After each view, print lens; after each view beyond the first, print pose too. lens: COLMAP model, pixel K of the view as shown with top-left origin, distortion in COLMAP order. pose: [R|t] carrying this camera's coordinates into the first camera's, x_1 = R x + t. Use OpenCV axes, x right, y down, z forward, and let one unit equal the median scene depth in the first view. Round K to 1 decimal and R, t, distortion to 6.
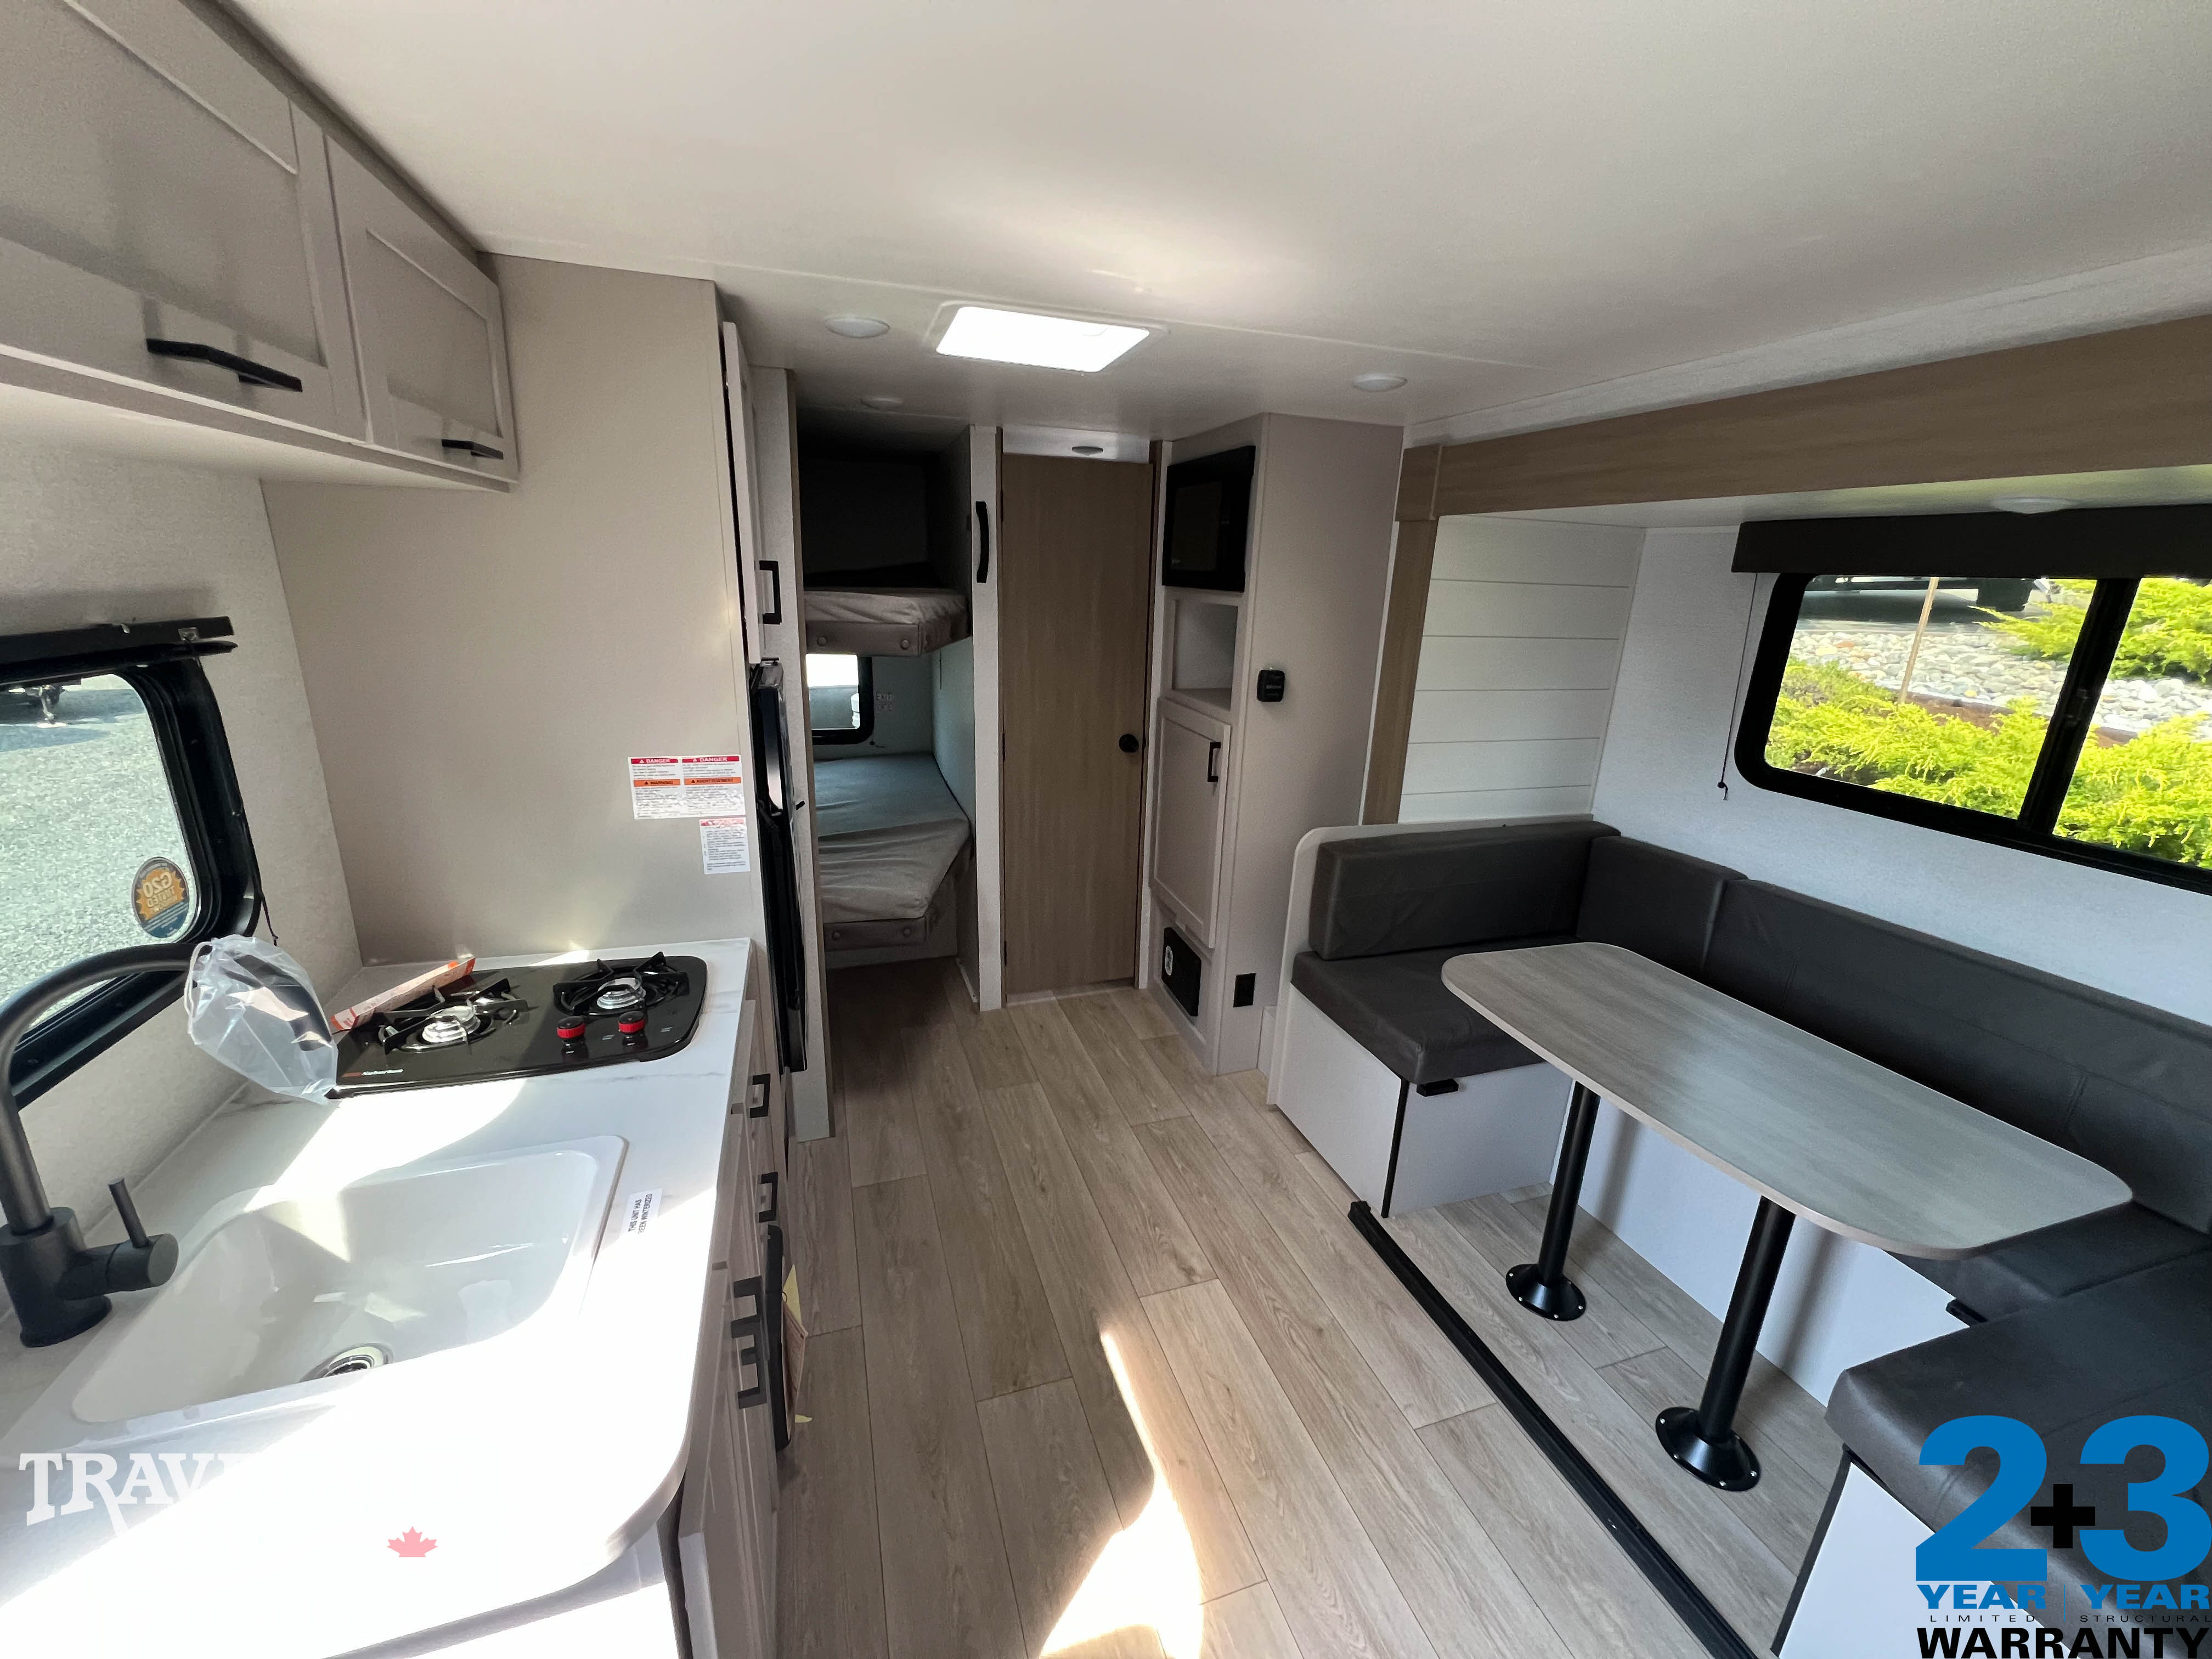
lens RADIAL K [[883.8, 0, 1111.8], [0, 883.8, 828.2], [0, 0, 1]] dist [-0.000960, -0.000733]
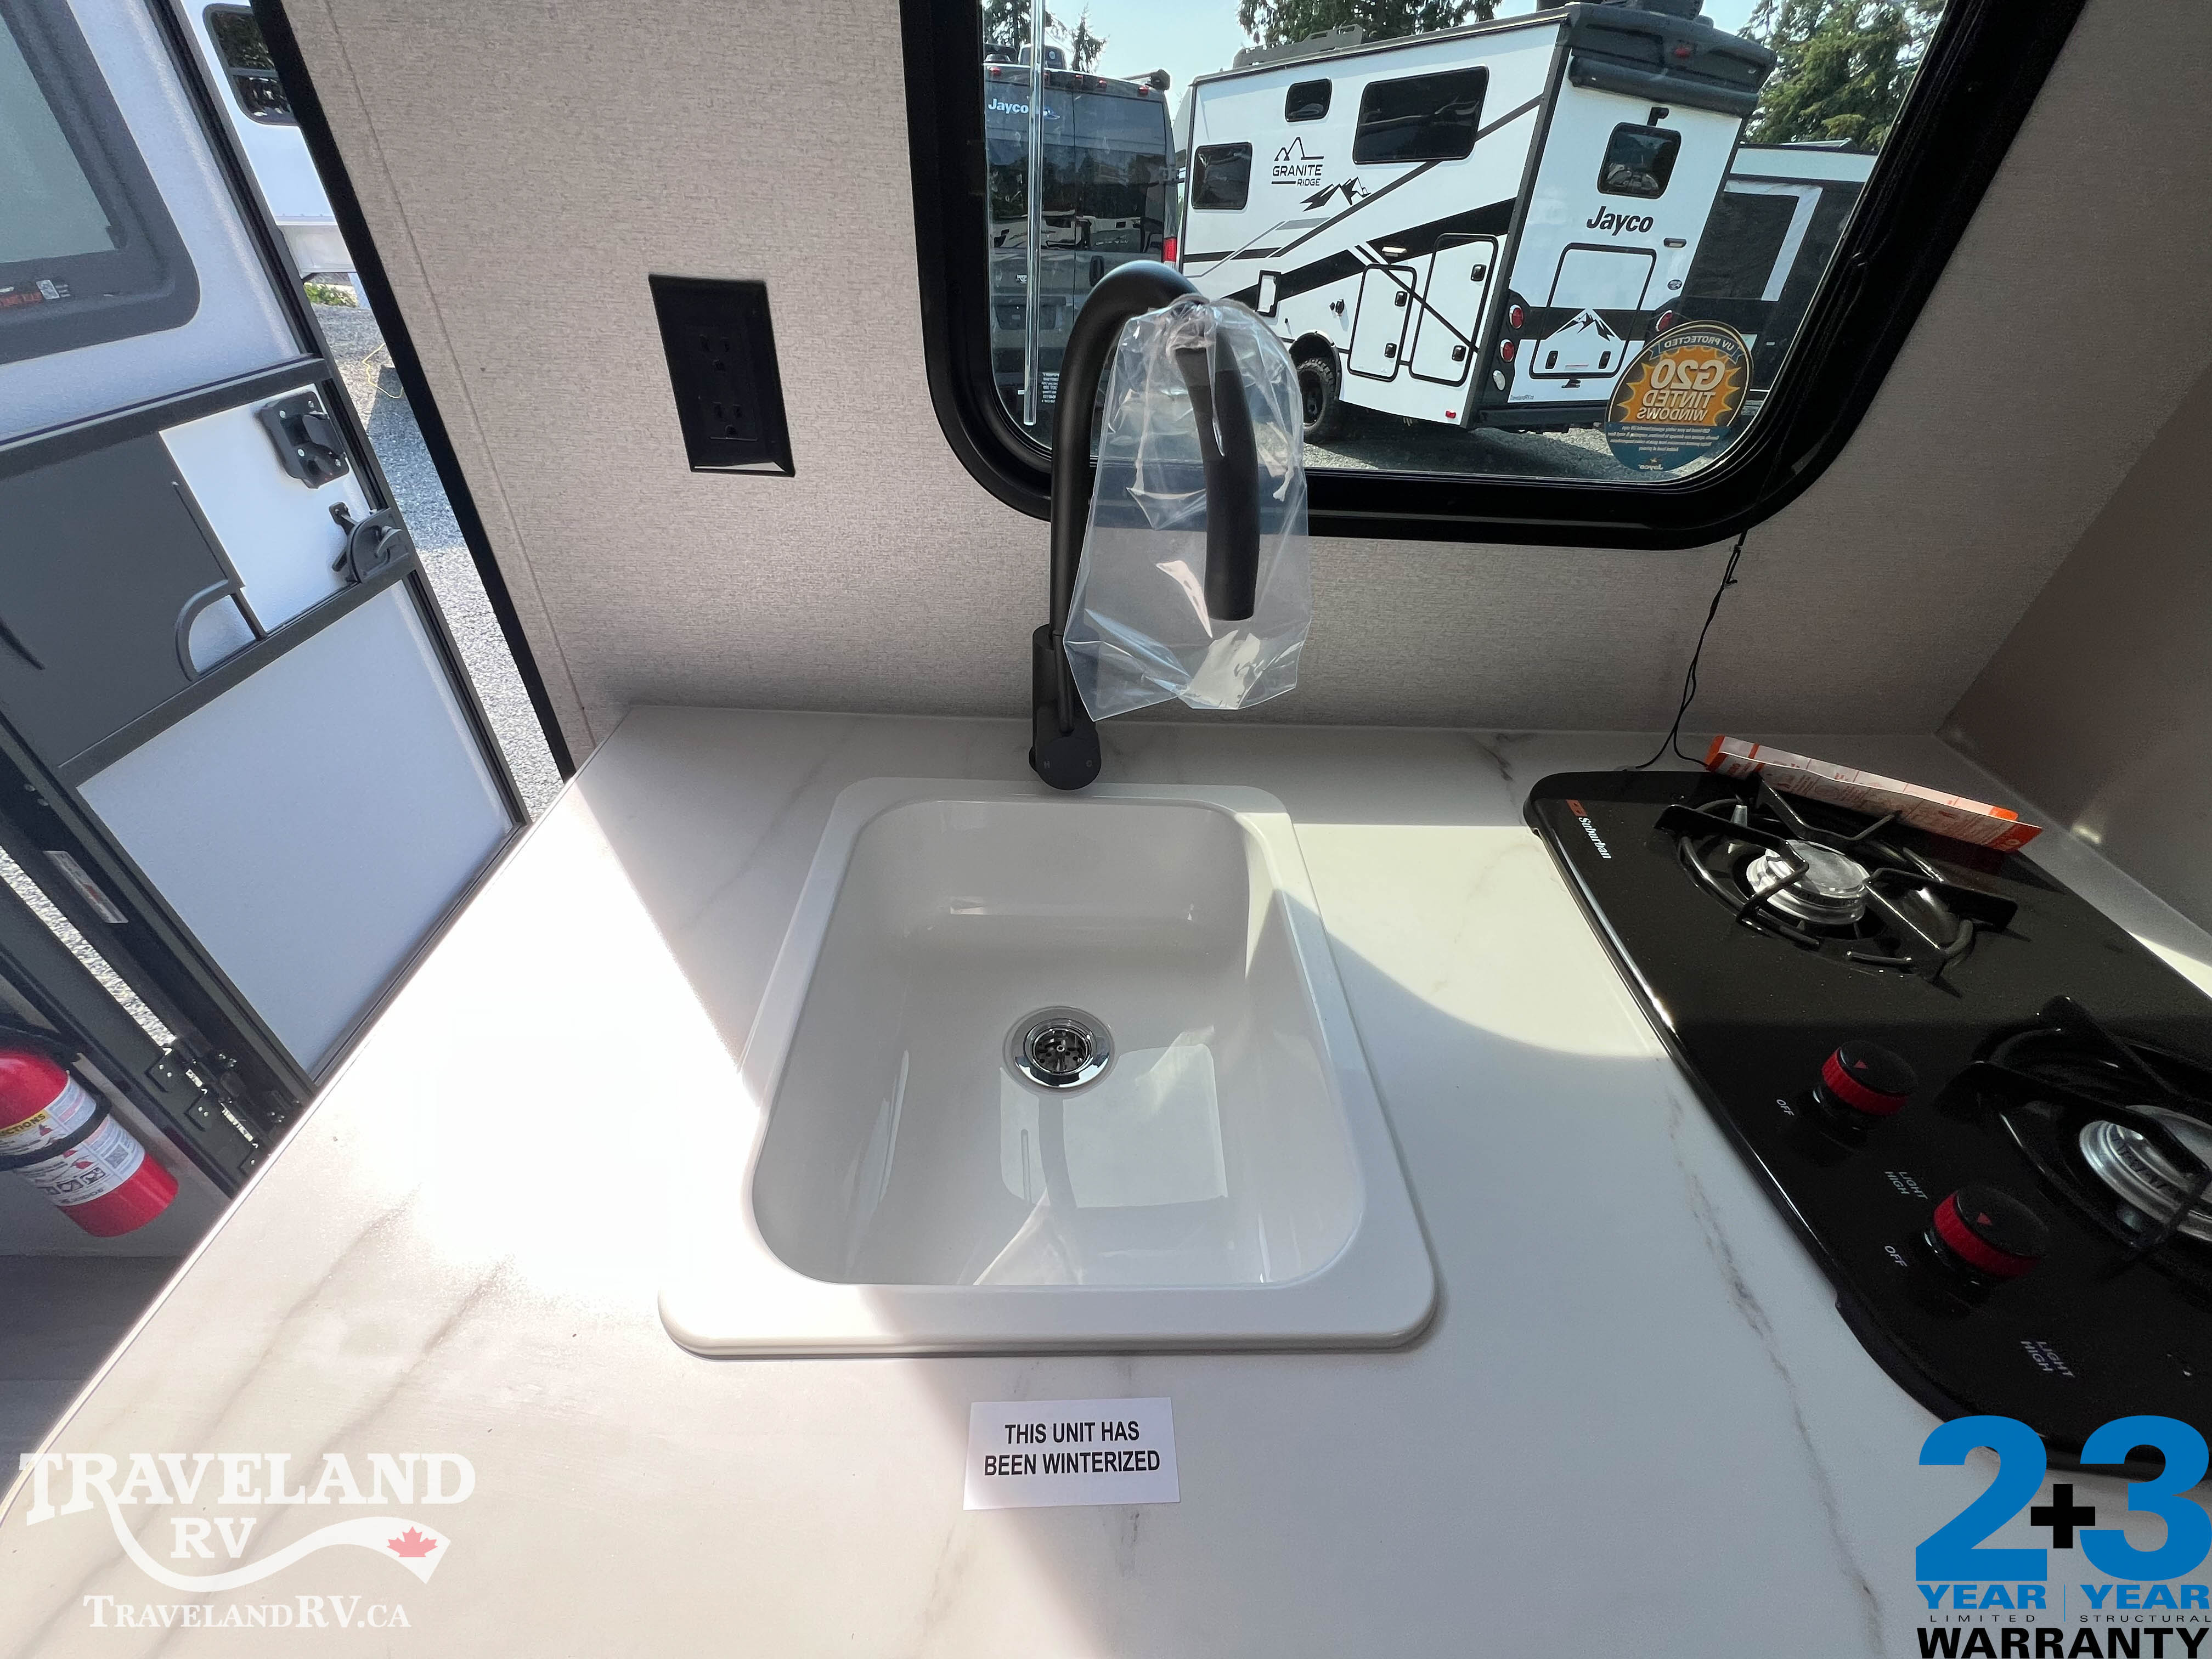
lens RADIAL K [[891.4, 0, 1110.9], [0, 891.4, 830.8], [0, 0, 1]] dist [-0.000777, -0.000402]
pose [[-0.290301, 0.548922, -0.783843, -0.247071], [-0.323235, 0.714725, 0.620231, 0.027074], [0.900691, 0.433420, -0.030055, 0.571023]]
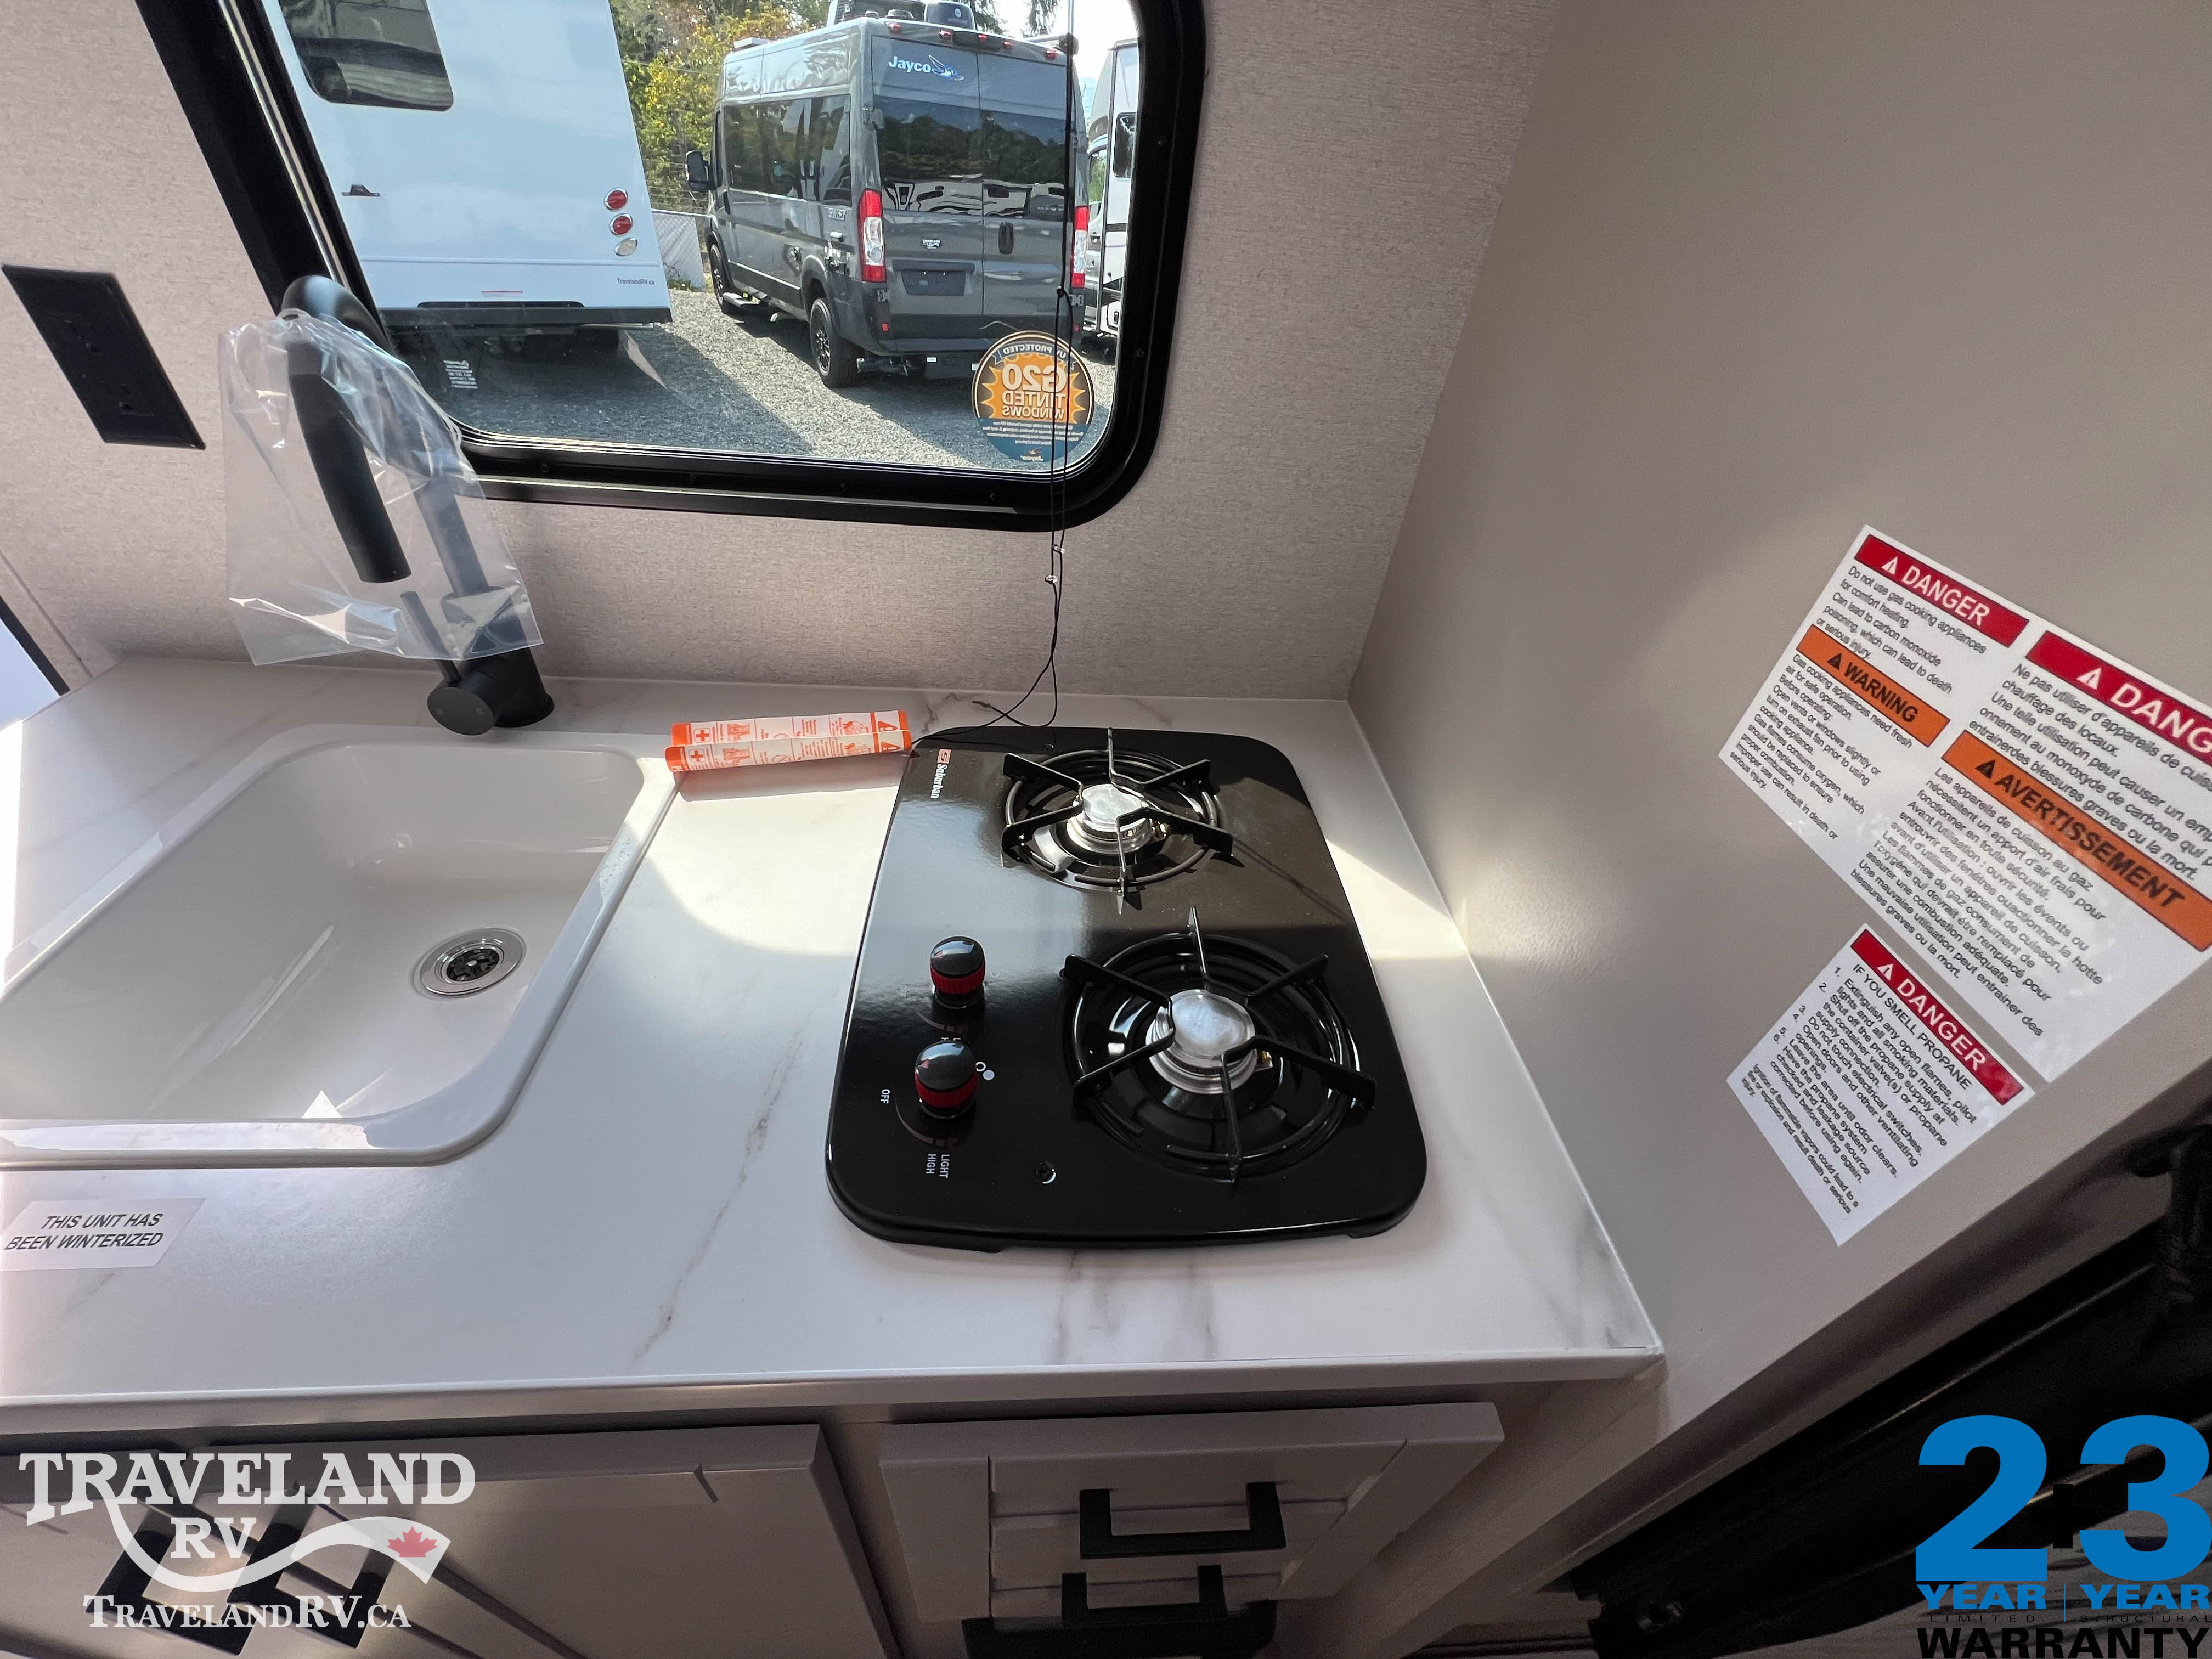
lens RADIAL K [[891.4, 0, 1108.8], [0, 891.4, 831.5], [0, 0, 1]] dist [-0.000777, -0.000402]
pose [[-0.259136, 0.569118, -0.780354, -0.268393], [-0.355558, 0.695001, 0.624942, -0.097466], [0.898013, 0.439406, 0.022254, 0.840071]]
